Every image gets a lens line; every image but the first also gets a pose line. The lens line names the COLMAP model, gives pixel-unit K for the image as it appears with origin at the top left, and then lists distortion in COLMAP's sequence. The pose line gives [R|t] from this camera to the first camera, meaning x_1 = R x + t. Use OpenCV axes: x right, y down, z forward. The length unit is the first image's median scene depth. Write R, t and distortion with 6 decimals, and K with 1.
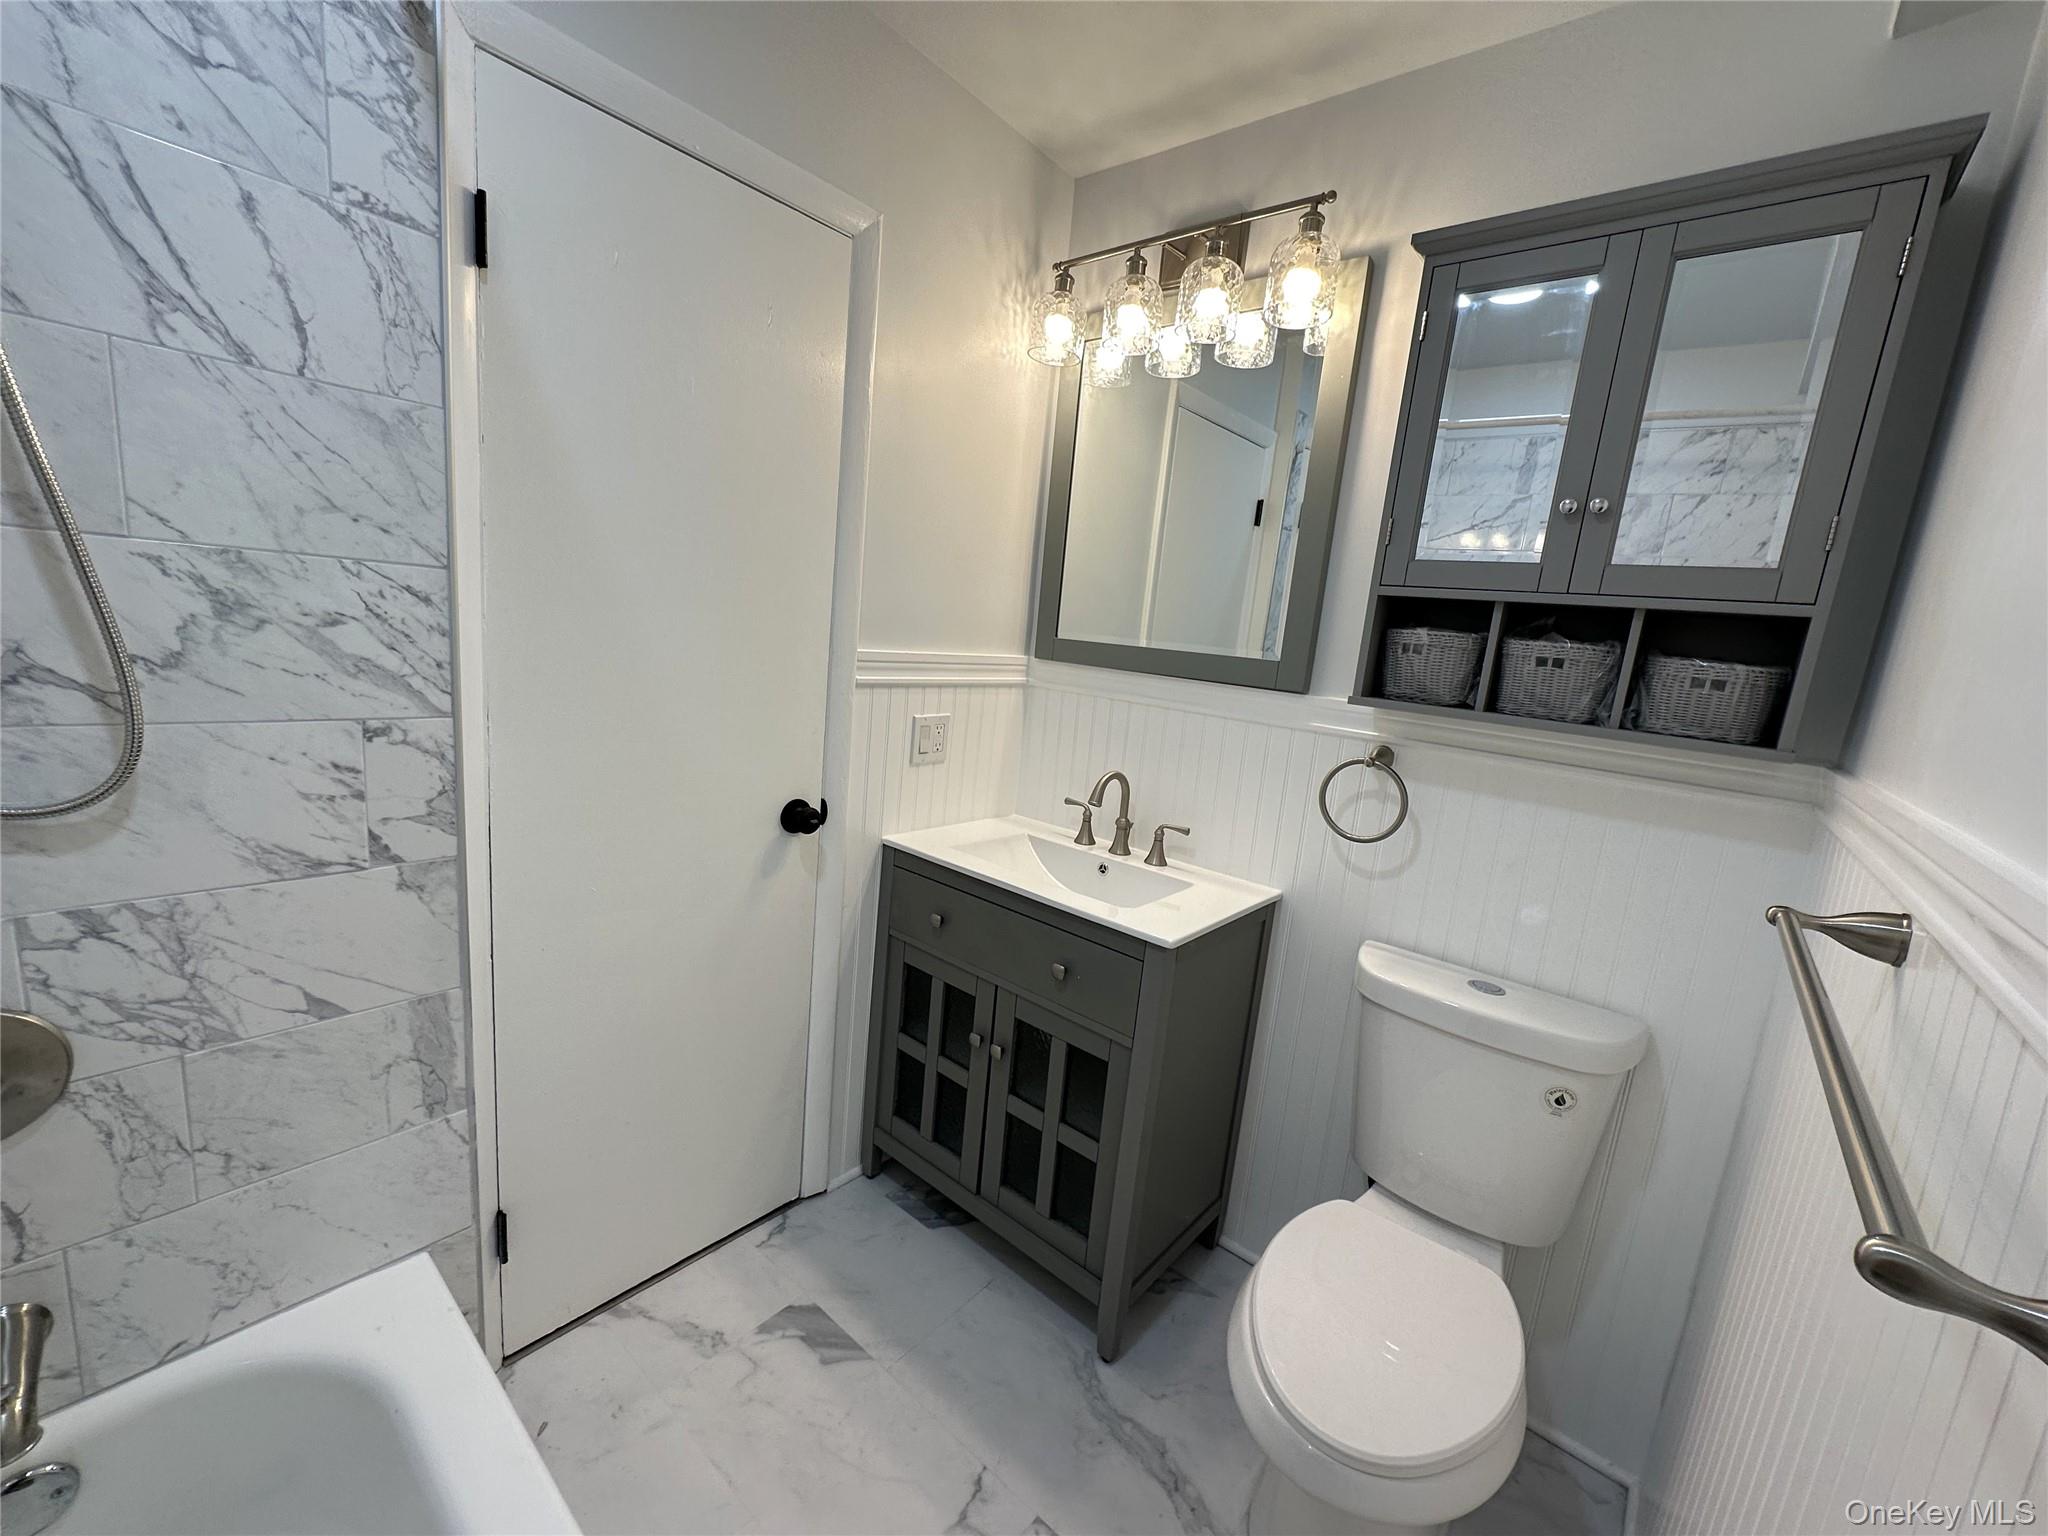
lens RADIAL K [[814.4, 0, 1020.6], [0, 814.4, 768.5], [0, 0, 1]] dist [-0.005578, 0.000667]
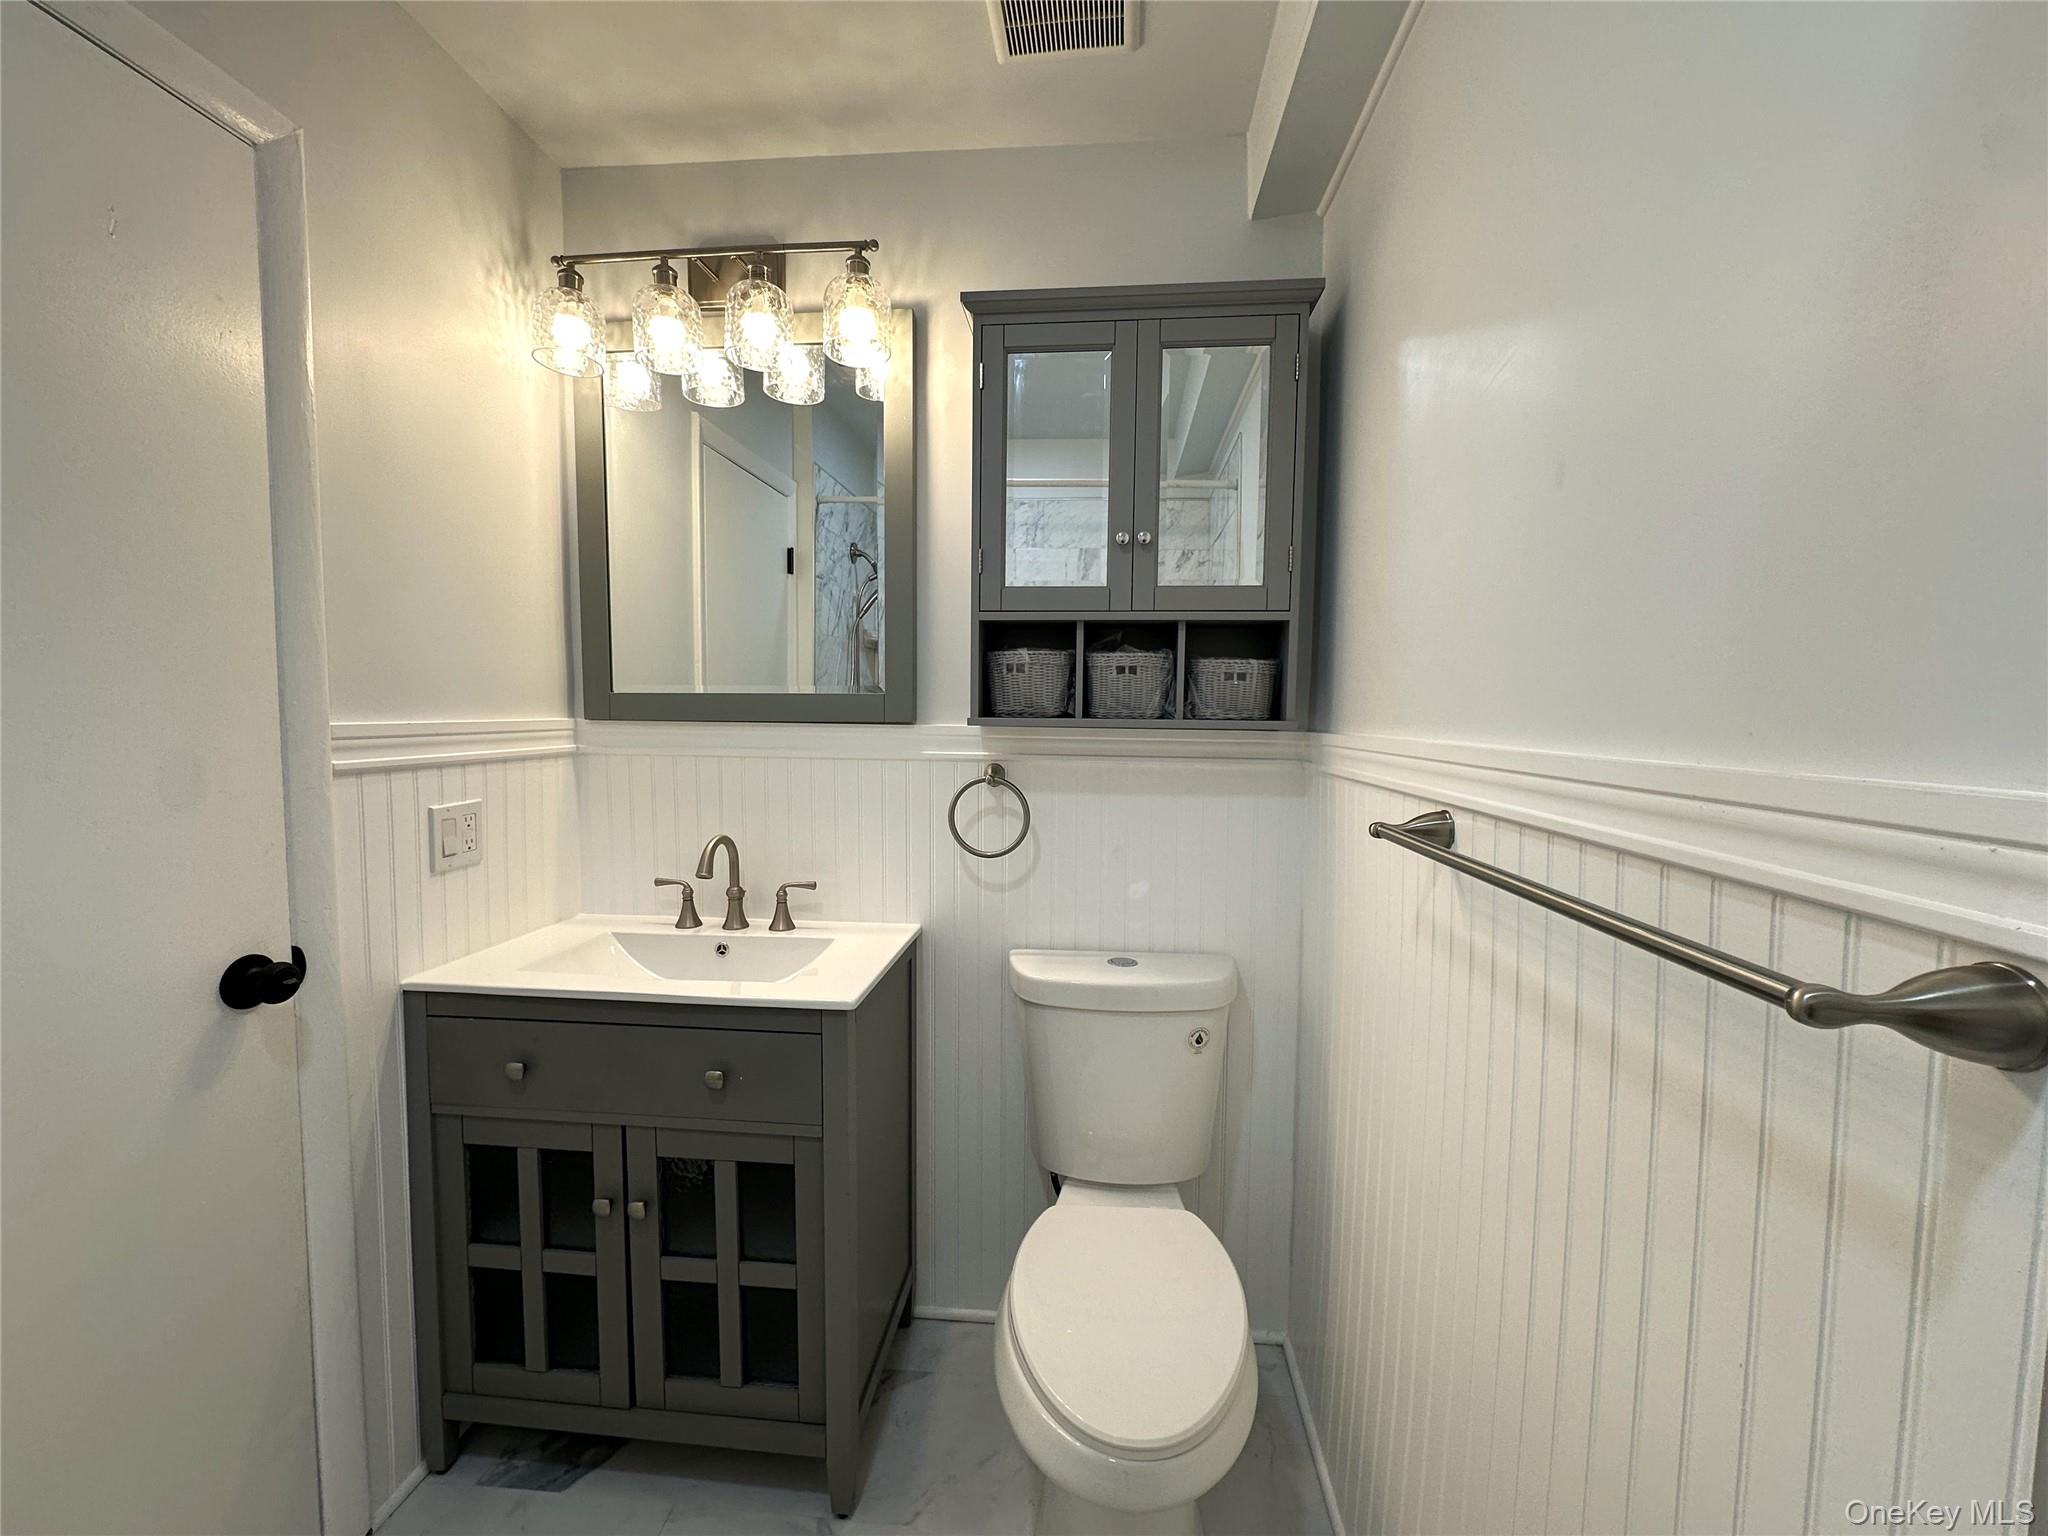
lens RADIAL K [[814.4, 0, 1023.3], [0, 814.4, 769.1], [0, 0, 1]] dist [-0.005578, 0.000667]
pose [[0.817581, -0.124685, 0.562152, -0.111795], [0.166622, 0.985736, -0.023694, 0.009792], [-0.551179, 0.113039, 0.826694, 0.099438]]
